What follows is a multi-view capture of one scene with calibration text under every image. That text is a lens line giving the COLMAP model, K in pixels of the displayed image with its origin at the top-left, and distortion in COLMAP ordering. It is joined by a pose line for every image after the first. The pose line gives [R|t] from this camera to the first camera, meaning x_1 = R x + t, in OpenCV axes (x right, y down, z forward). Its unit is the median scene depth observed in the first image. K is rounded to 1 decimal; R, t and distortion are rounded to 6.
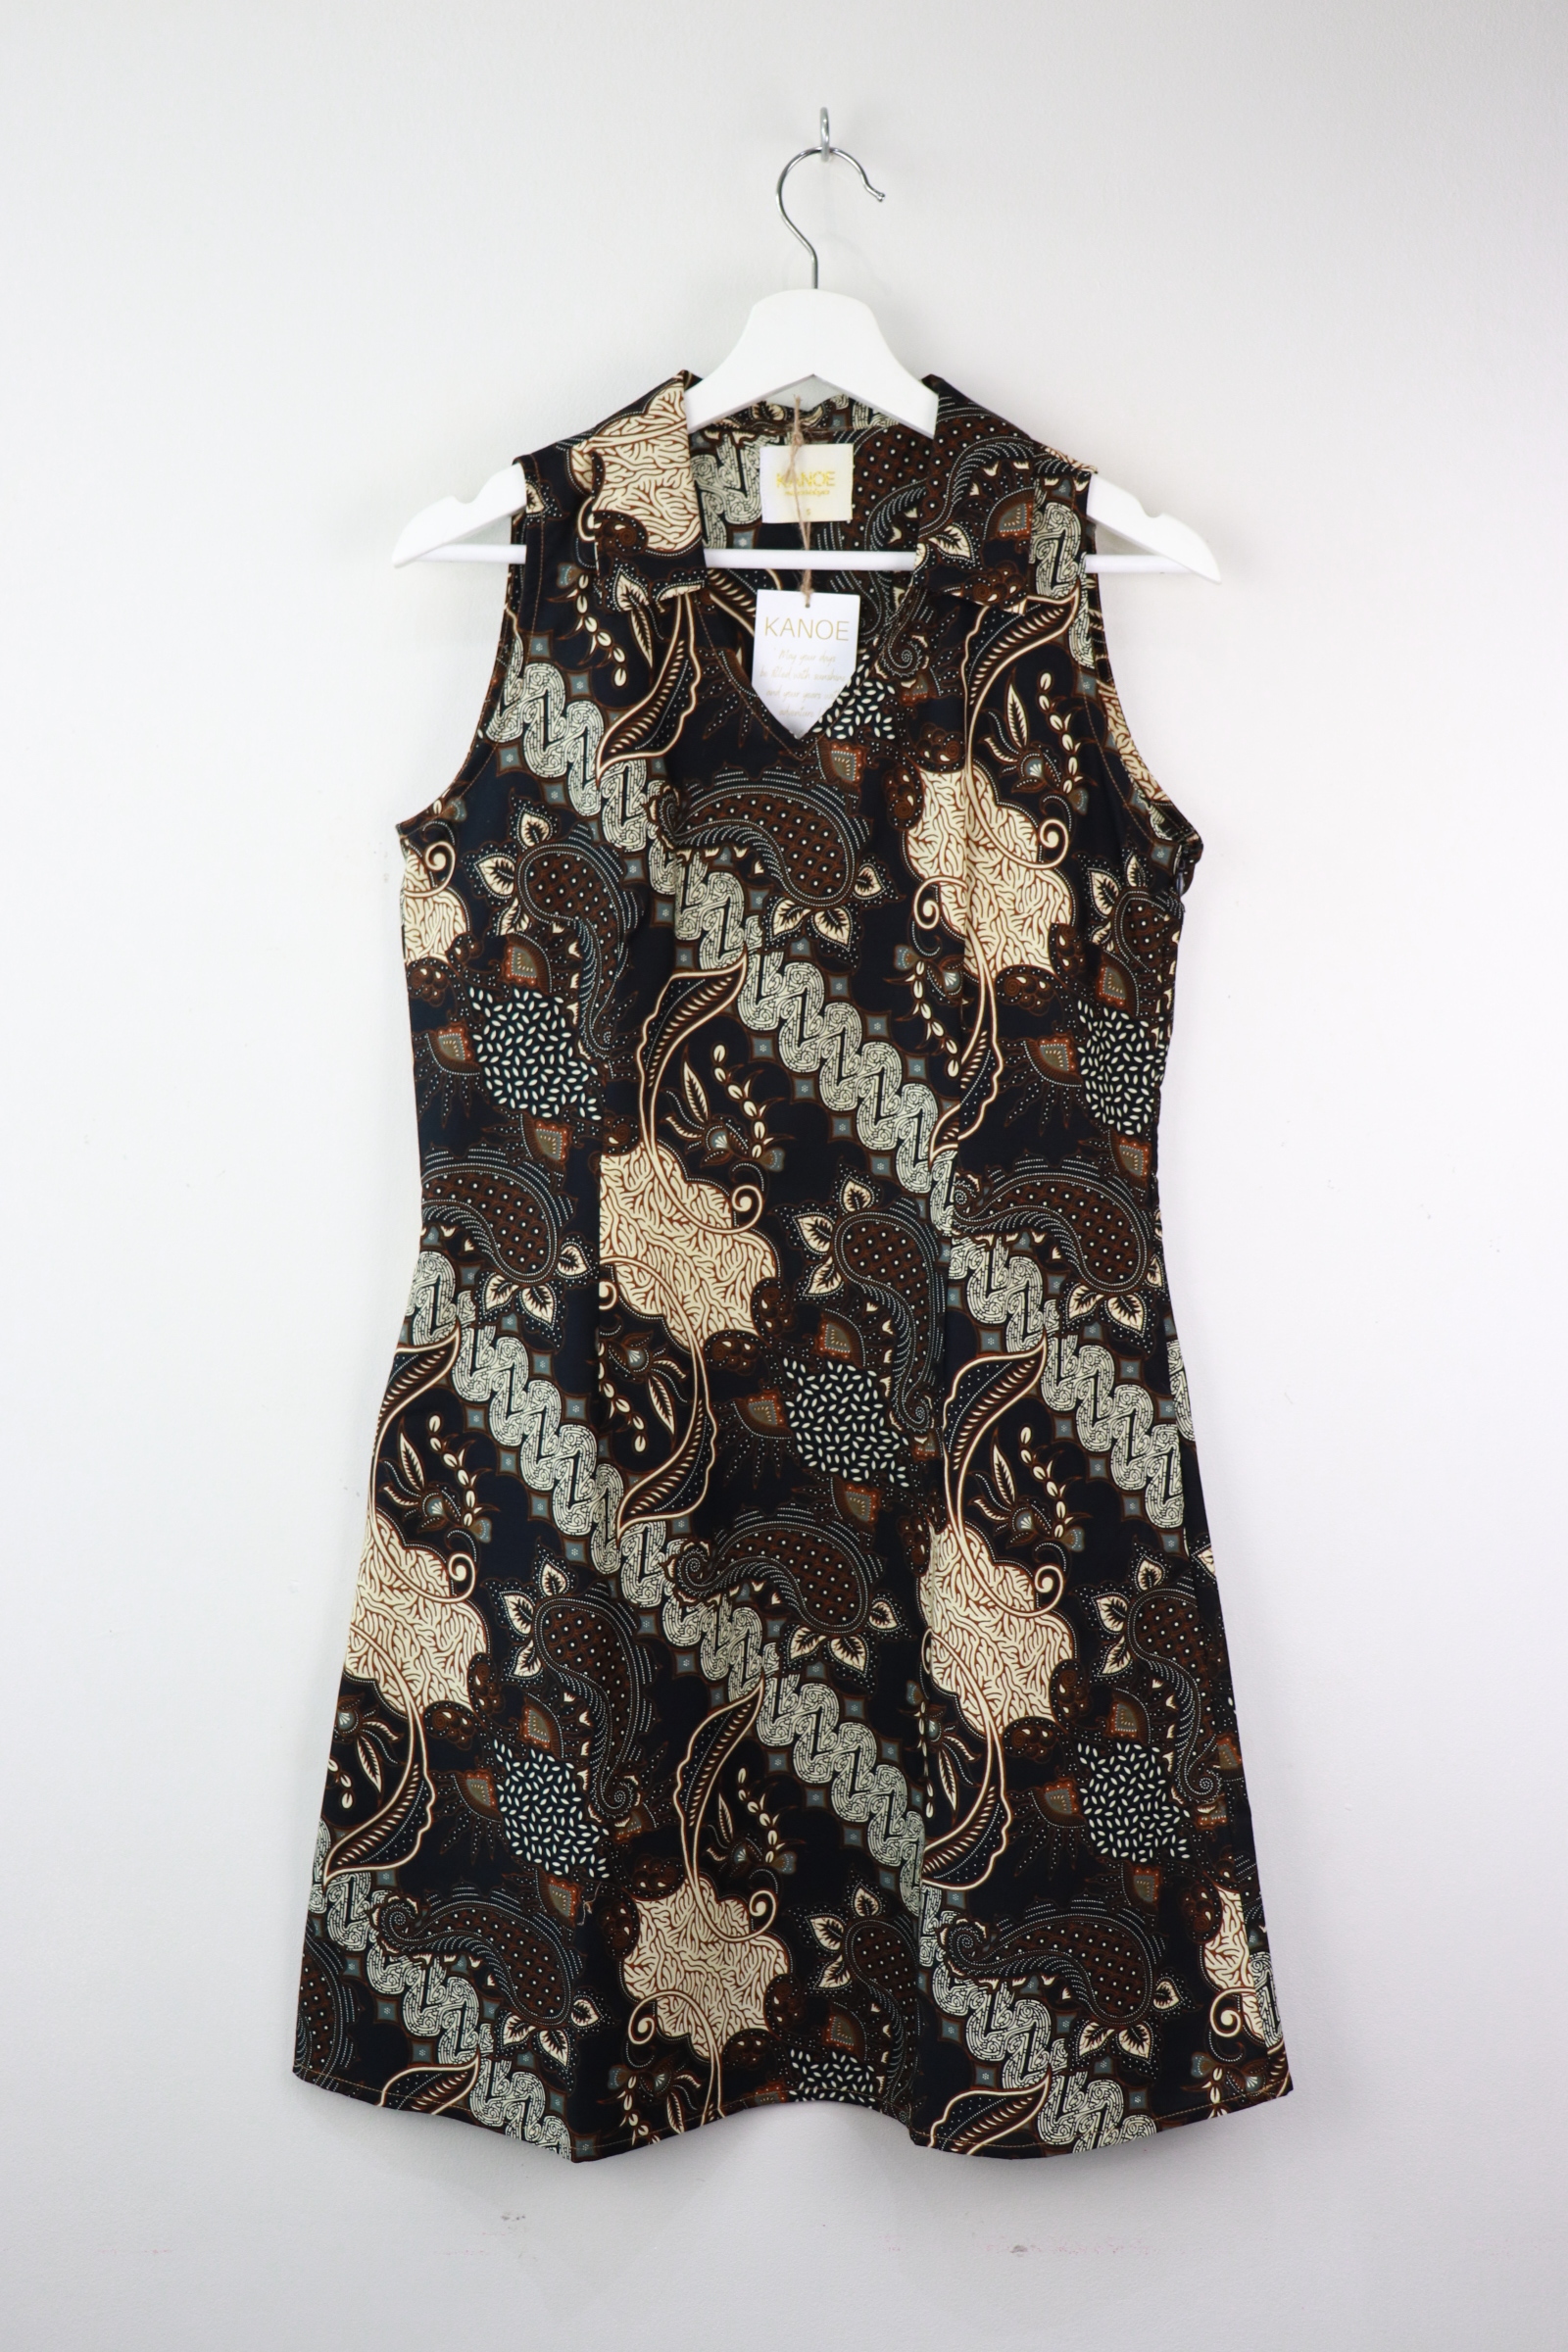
lens RADIAL K [[3596.4, 0, 779.5], [0, 3596.4, 1191.8], [0, 0, 1]] dist [-0.012927, 0.000000]
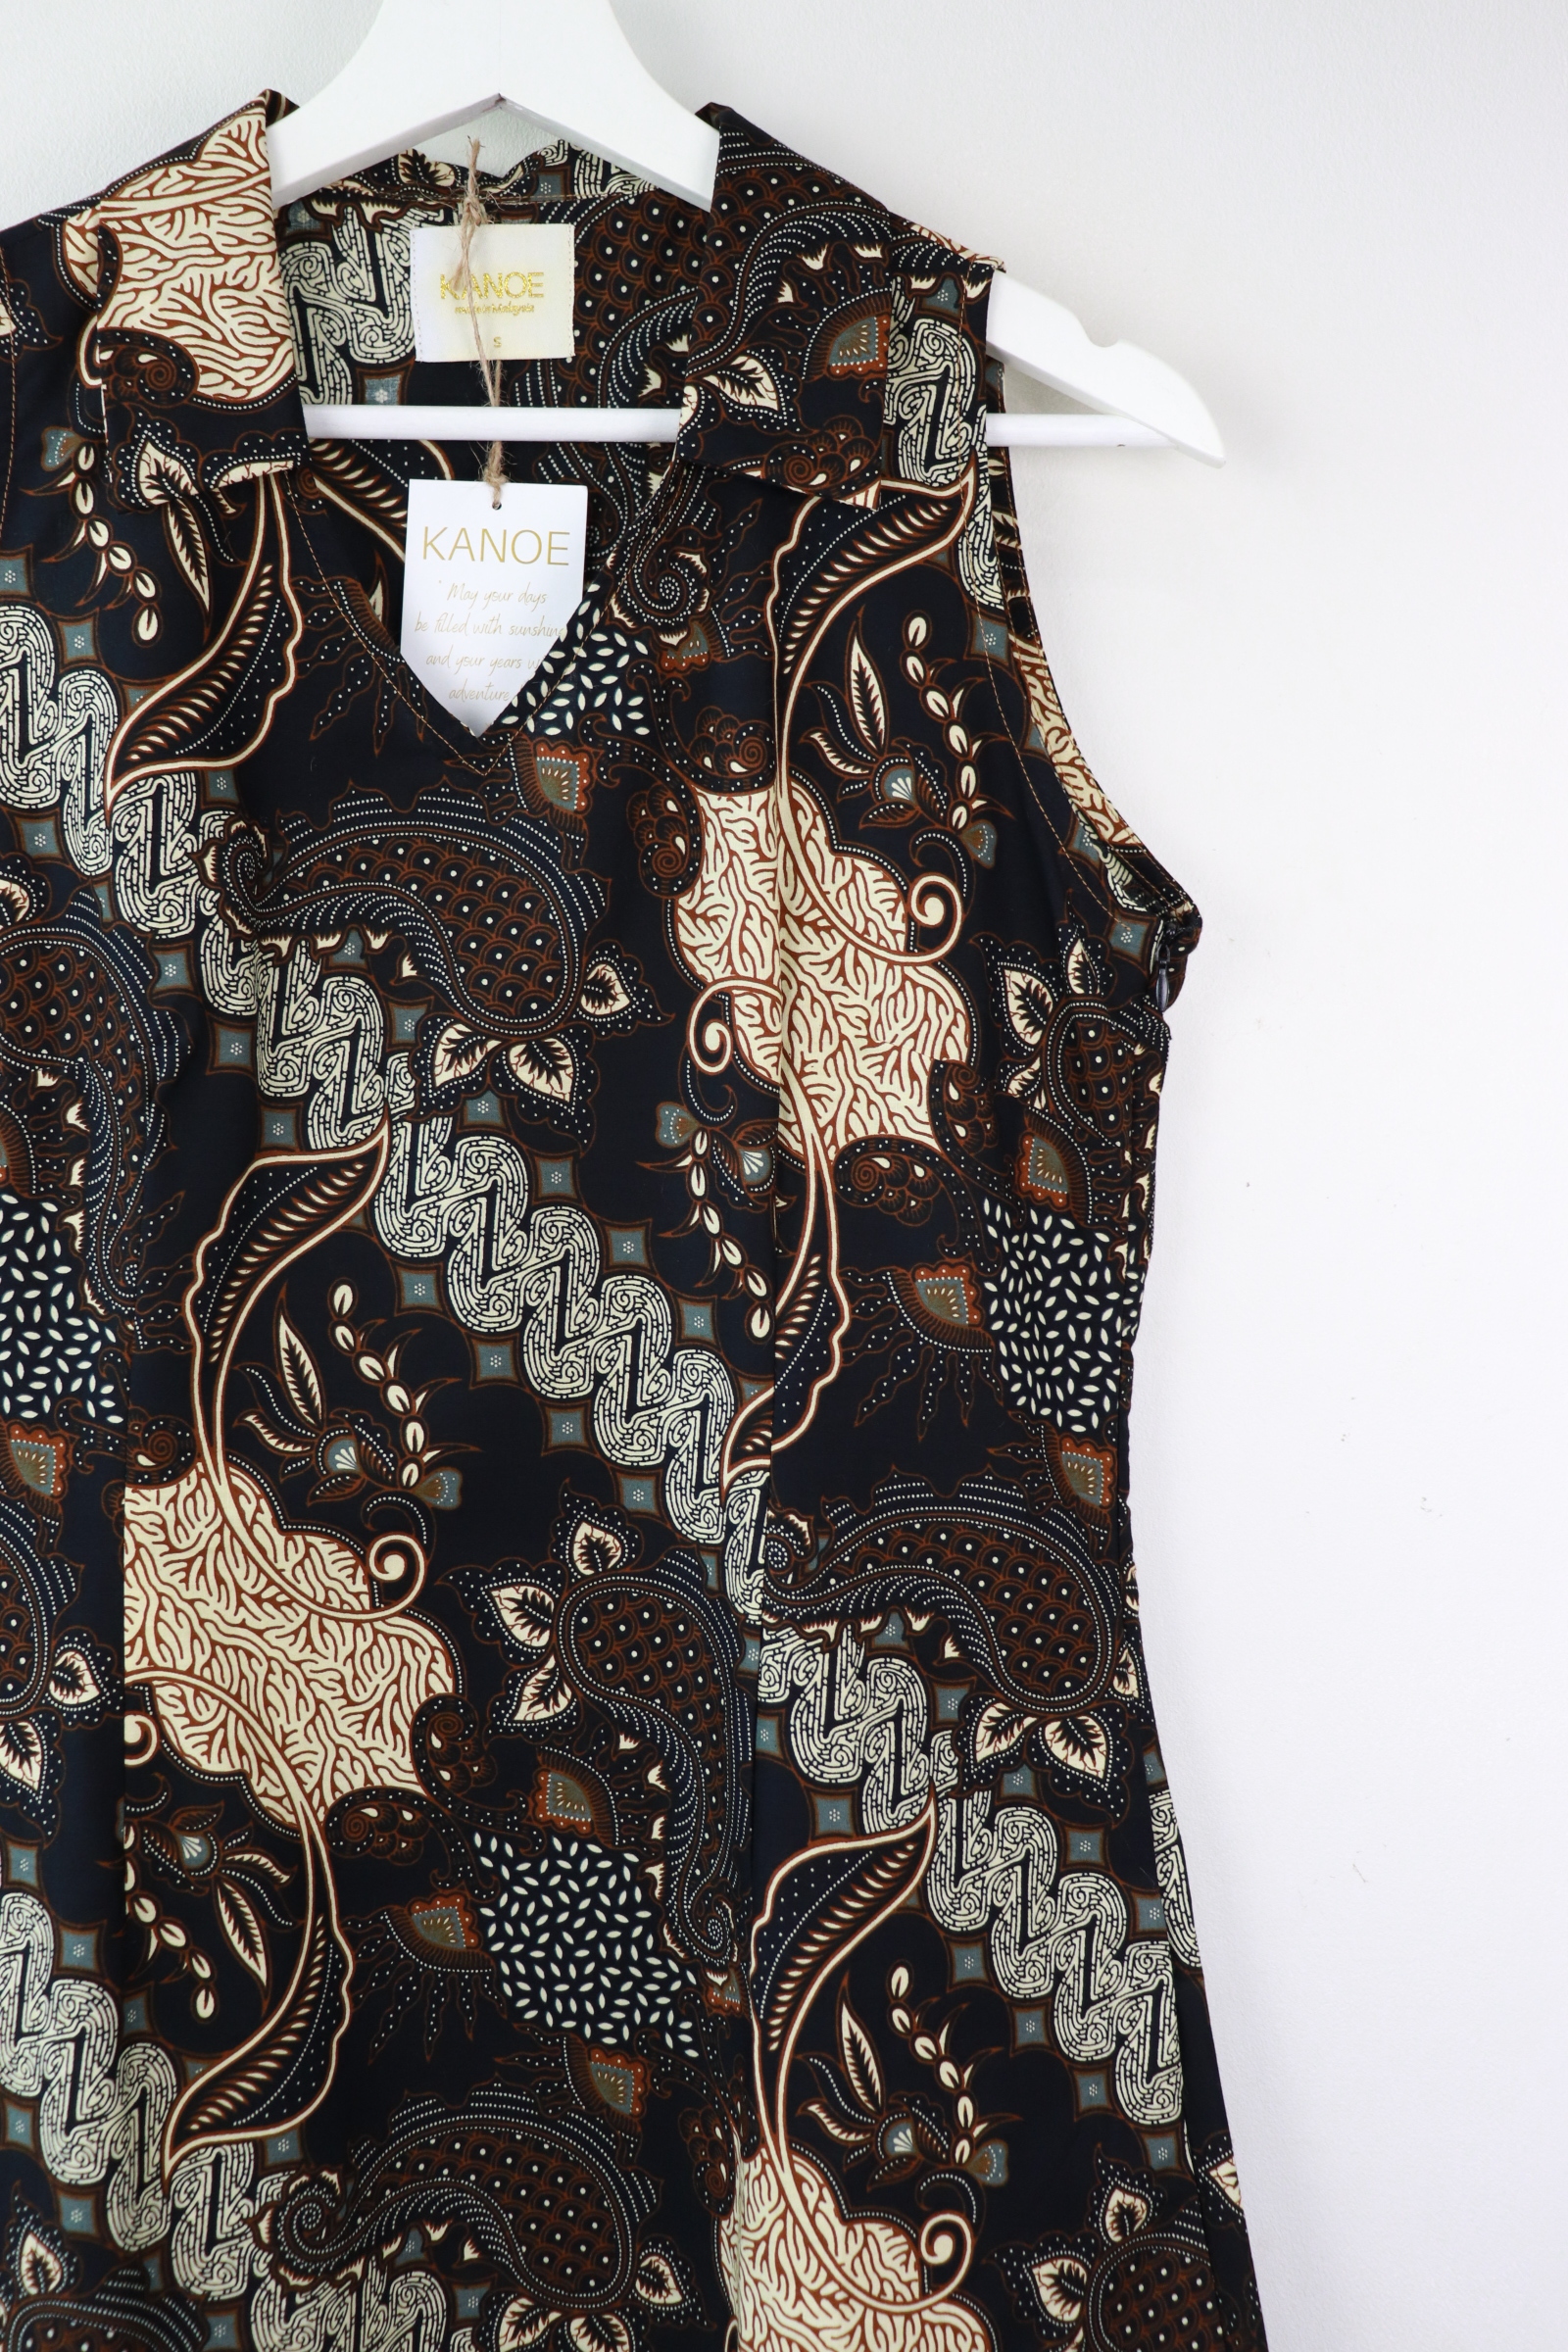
lens RADIAL K [[3596.4, 0, 779.1], [0, 3596.4, 1164.0], [0, 0, 1]] dist [-0.012927, 0.000000]
pose [[0.999857, -0.009885, 0.013696, 0.043628], [0.010593, 0.998560, -0.052584, -0.029423], [-0.013157, 0.052721, 0.998523, 0.441143]]
